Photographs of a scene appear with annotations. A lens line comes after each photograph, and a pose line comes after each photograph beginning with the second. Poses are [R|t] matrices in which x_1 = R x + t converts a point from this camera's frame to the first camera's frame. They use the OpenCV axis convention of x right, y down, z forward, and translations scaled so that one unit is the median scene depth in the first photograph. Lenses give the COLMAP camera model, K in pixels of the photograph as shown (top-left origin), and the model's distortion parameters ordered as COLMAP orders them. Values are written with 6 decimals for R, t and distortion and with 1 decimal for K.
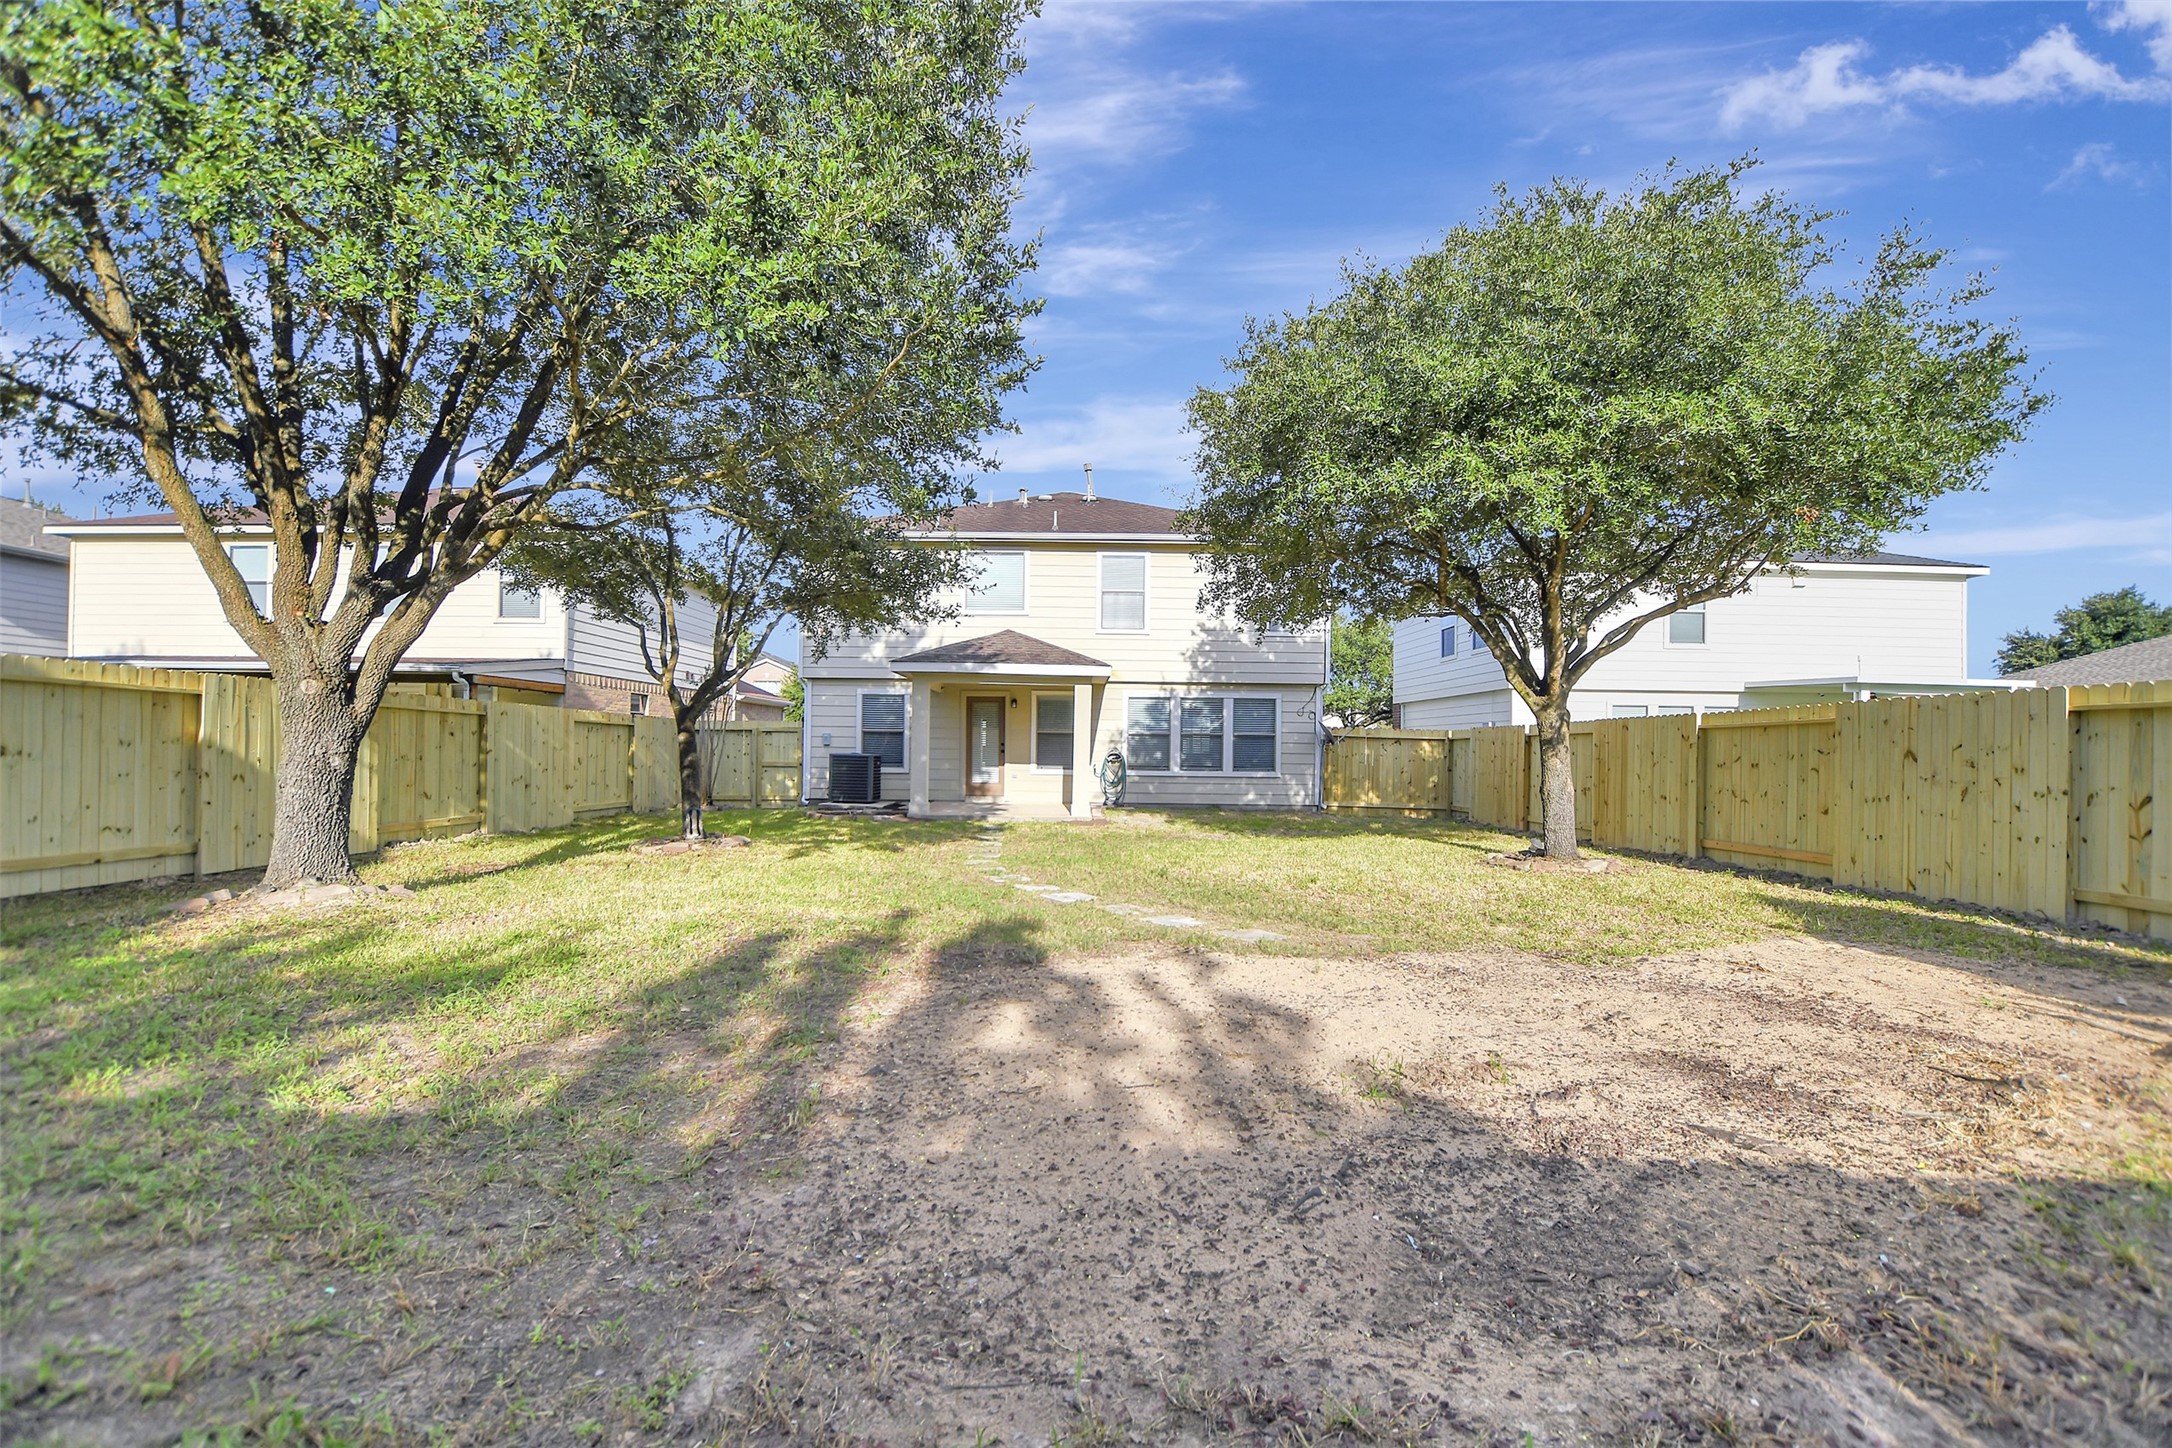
lens RADIAL K [[960.5, 0, 1084.6], [0, 960.5, 748.7], [0, 0, 1]] dist [-0.028918, -0.000265]
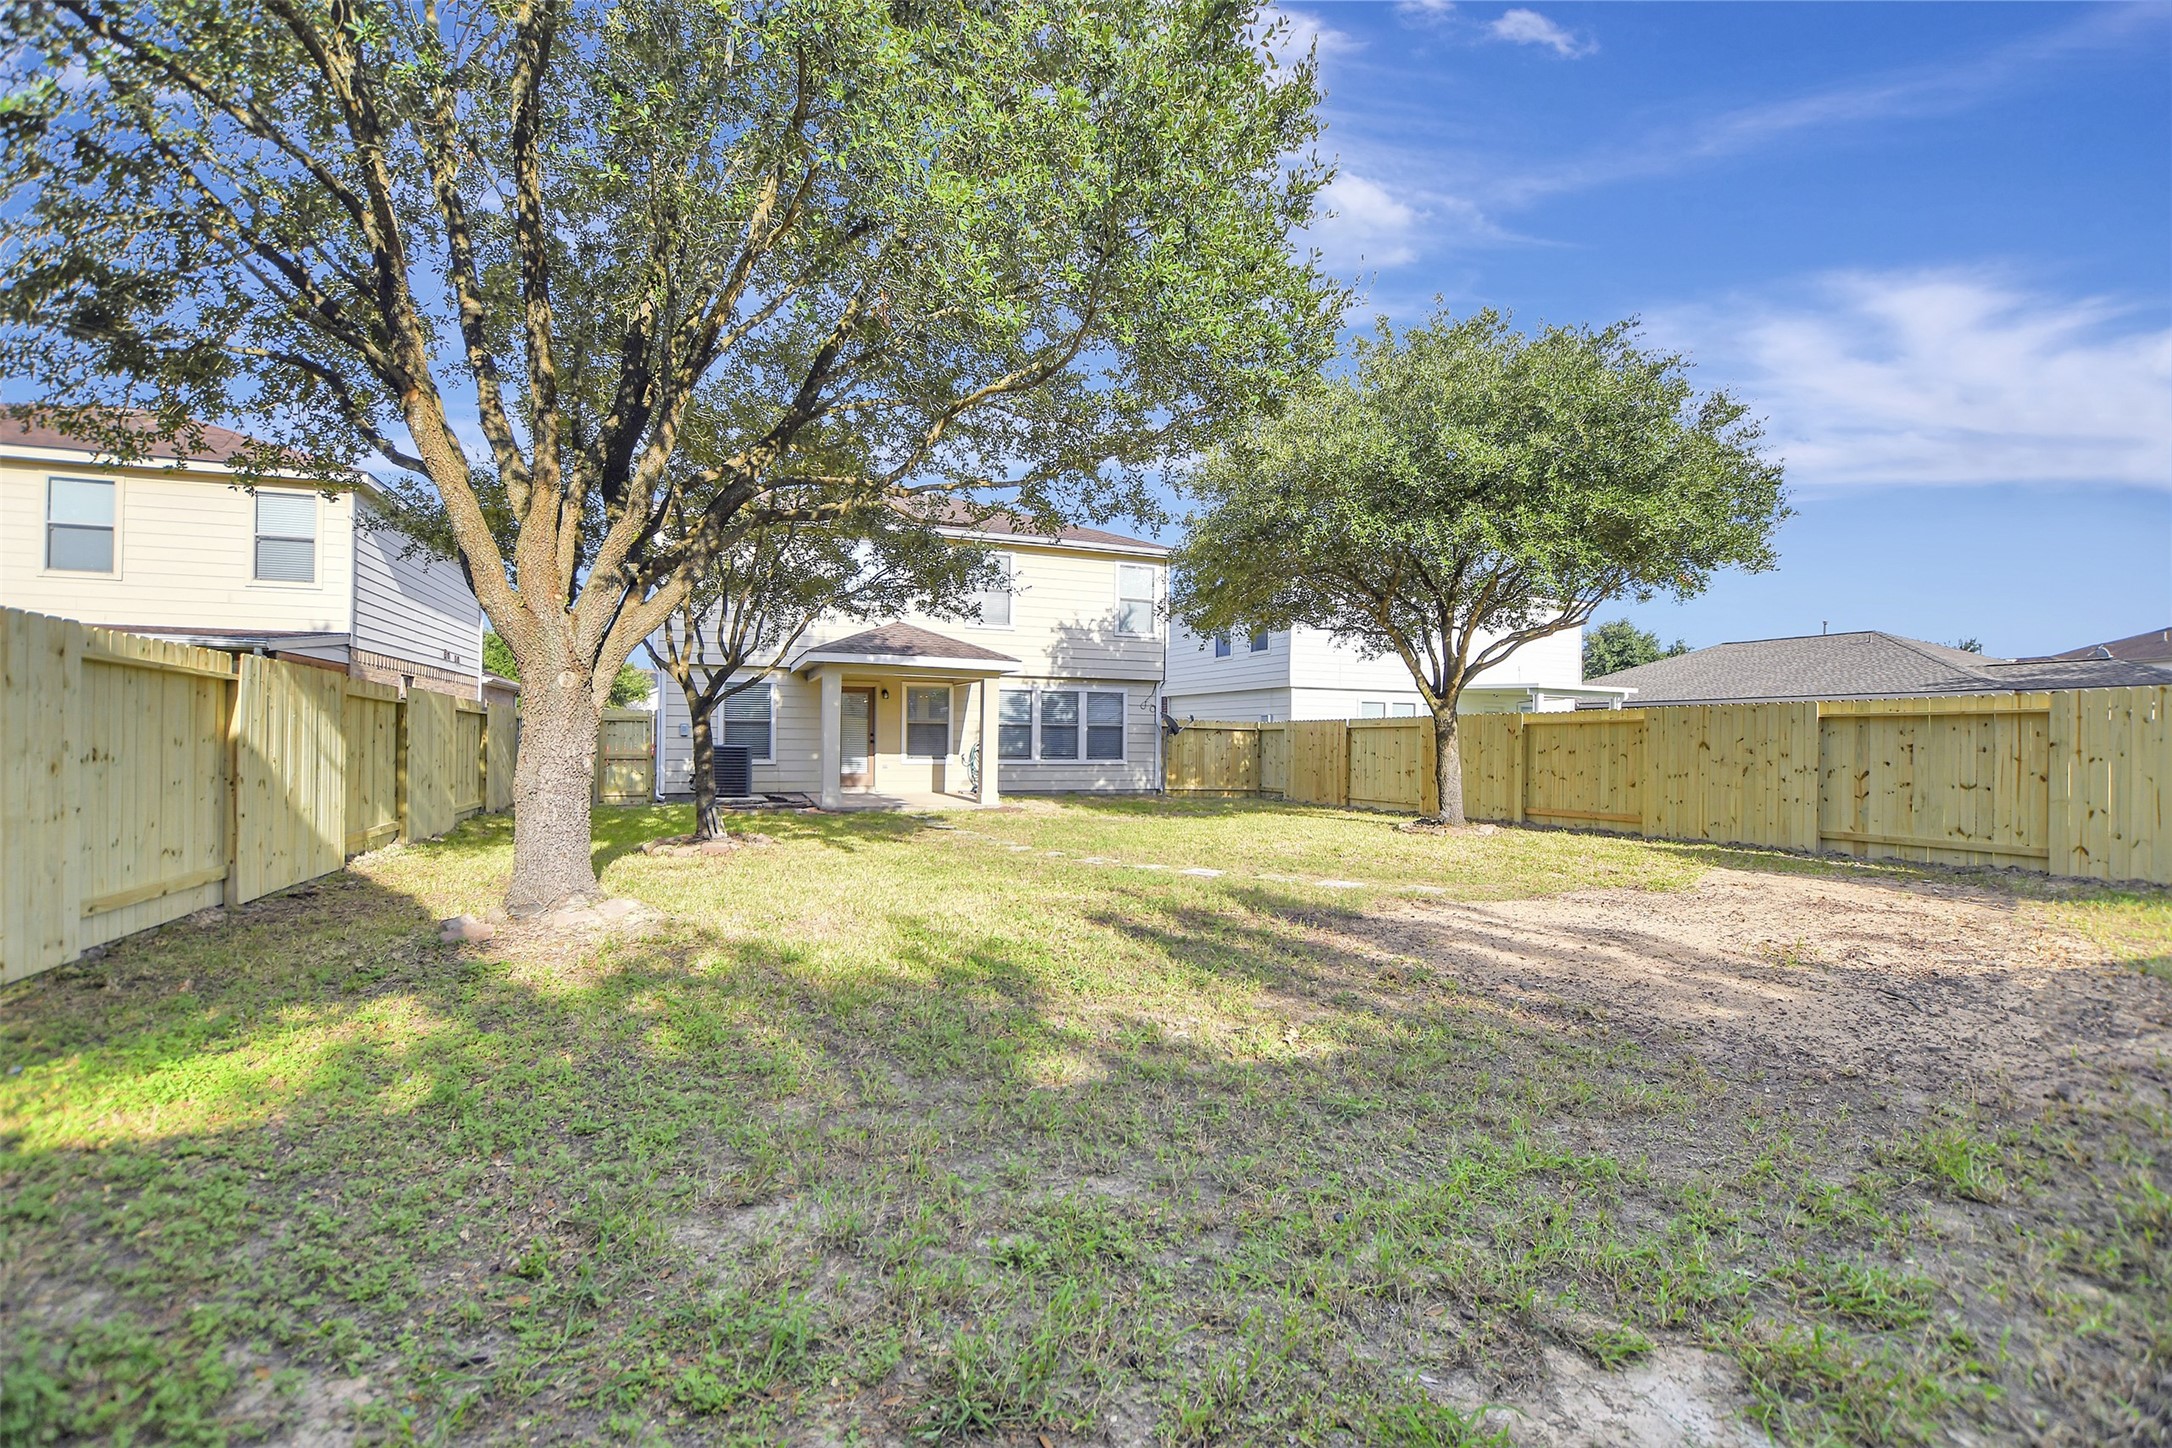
lens RADIAL K [[956.6, 0, 1086.0], [0, 956.6, 724.0], [0, 0, 1]] dist [-0.032268, -0.000101]
pose [[0.929949, 0.003346, 0.367673, -0.280881], [0.000667, 0.999942, -0.010787, -0.005479], [-0.367687, 0.010277, 0.929893, -0.007350]]
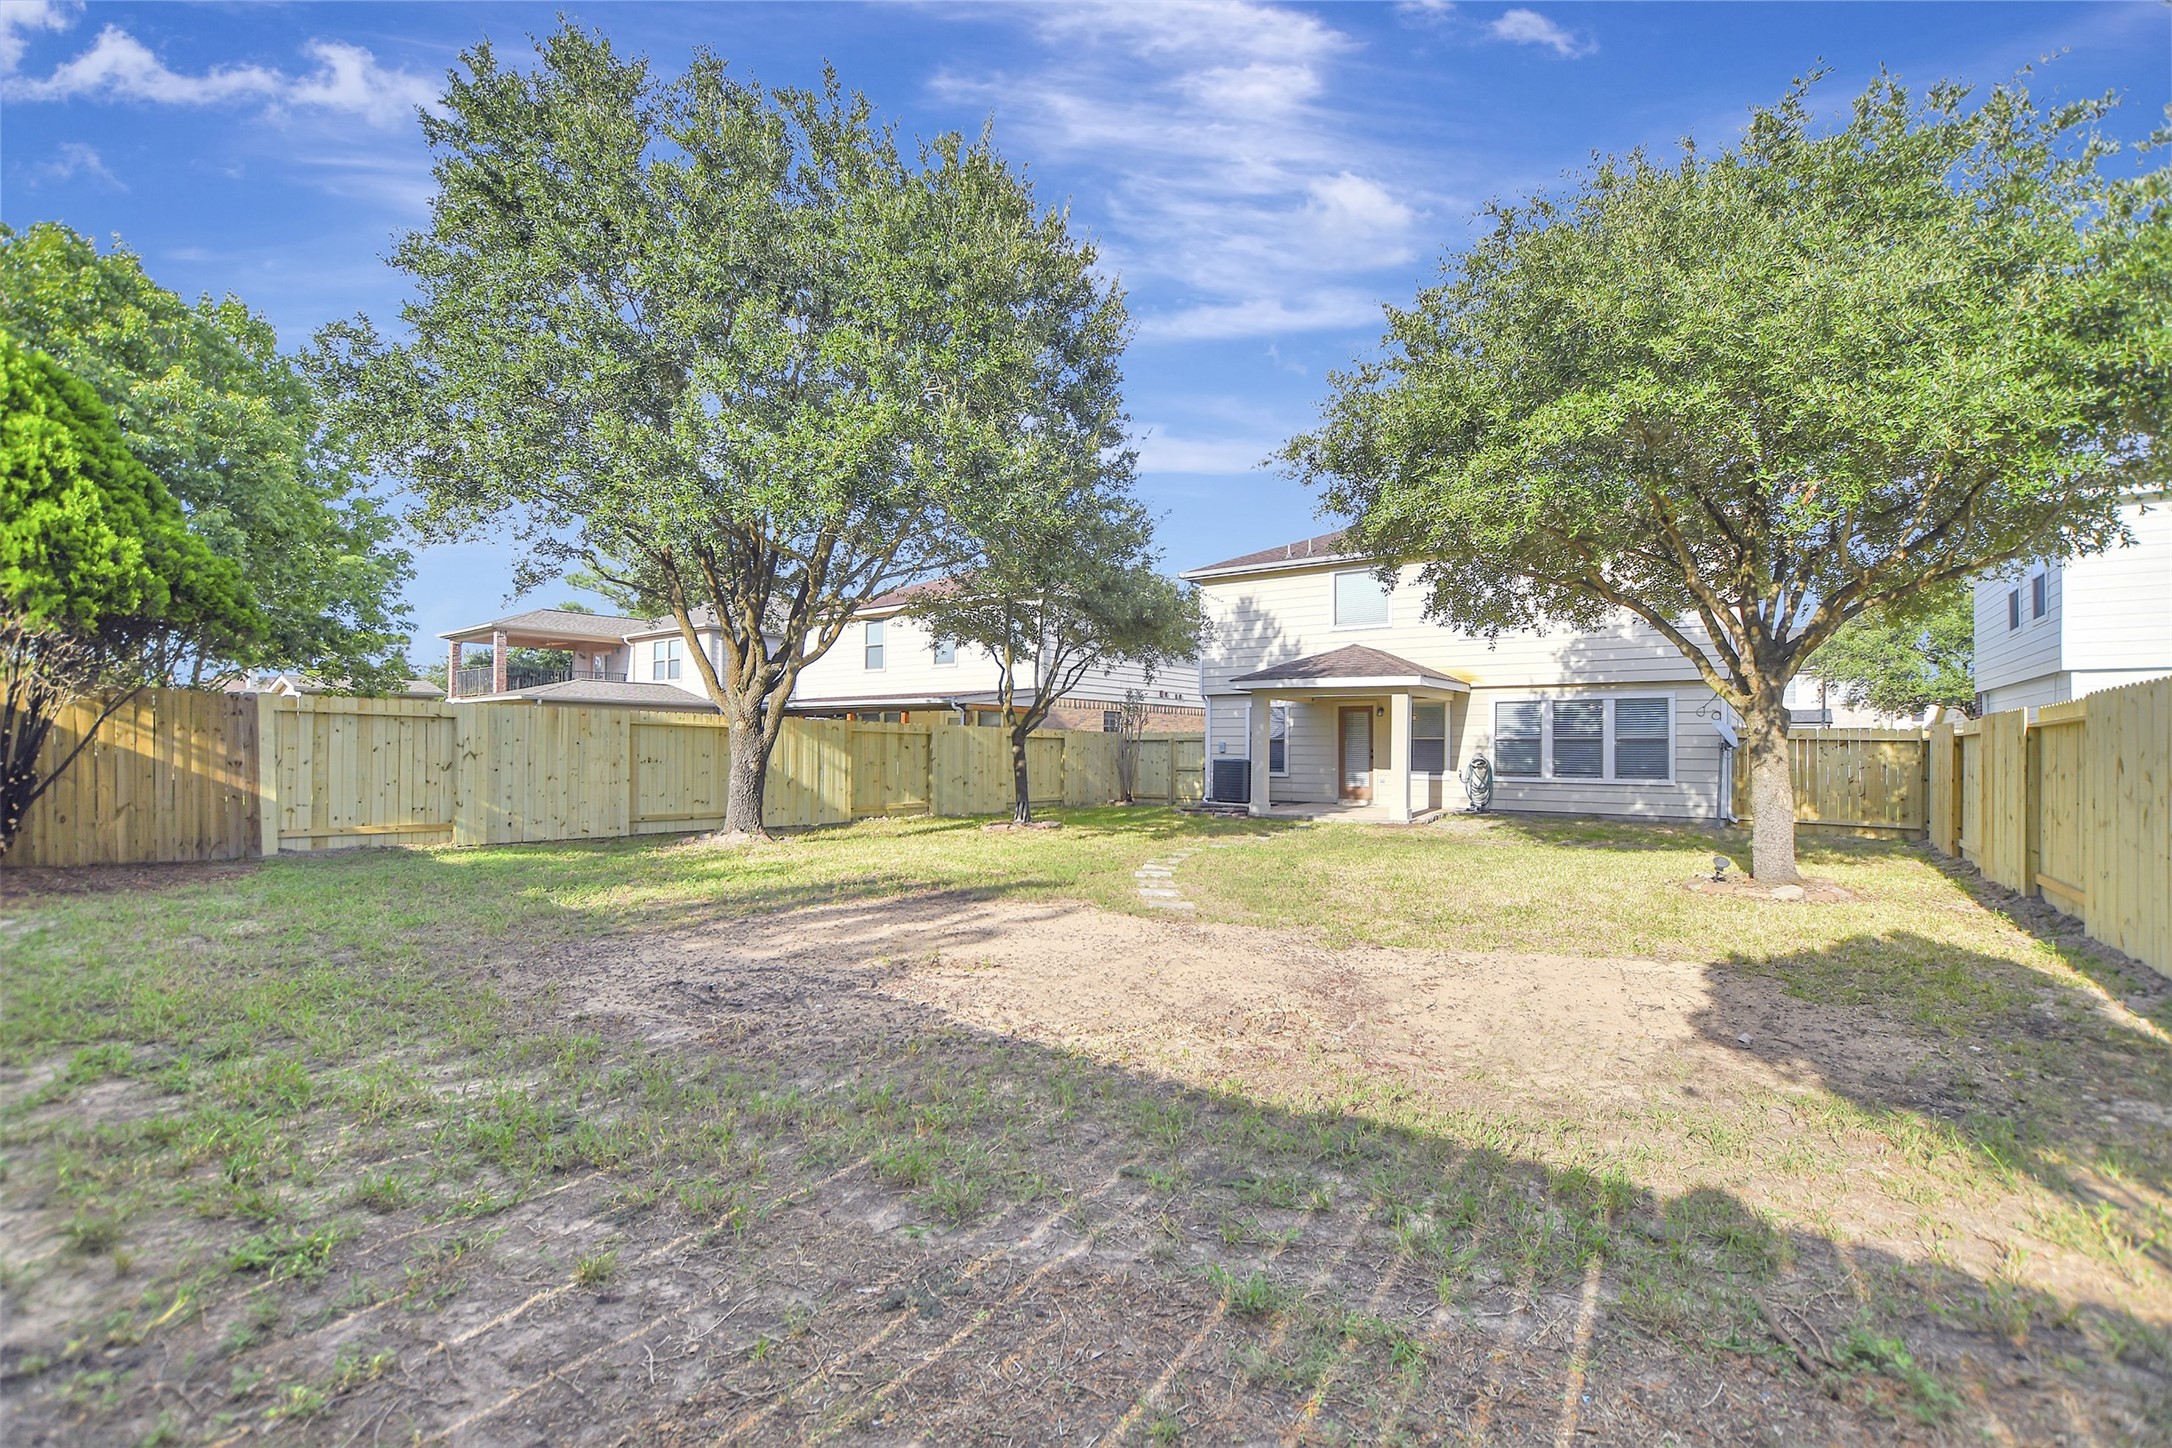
lens RADIAL K [[960.5, 0, 1084.6], [0, 960.5, 748.7], [0, 0, 1]] dist [-0.028918, -0.000265]
pose [[0.806970, -0.006775, -0.590554, 0.325424], [0.004635, 0.999976, -0.005139, -0.003063], [0.590574, 0.001410, 0.806982, -0.039752]]
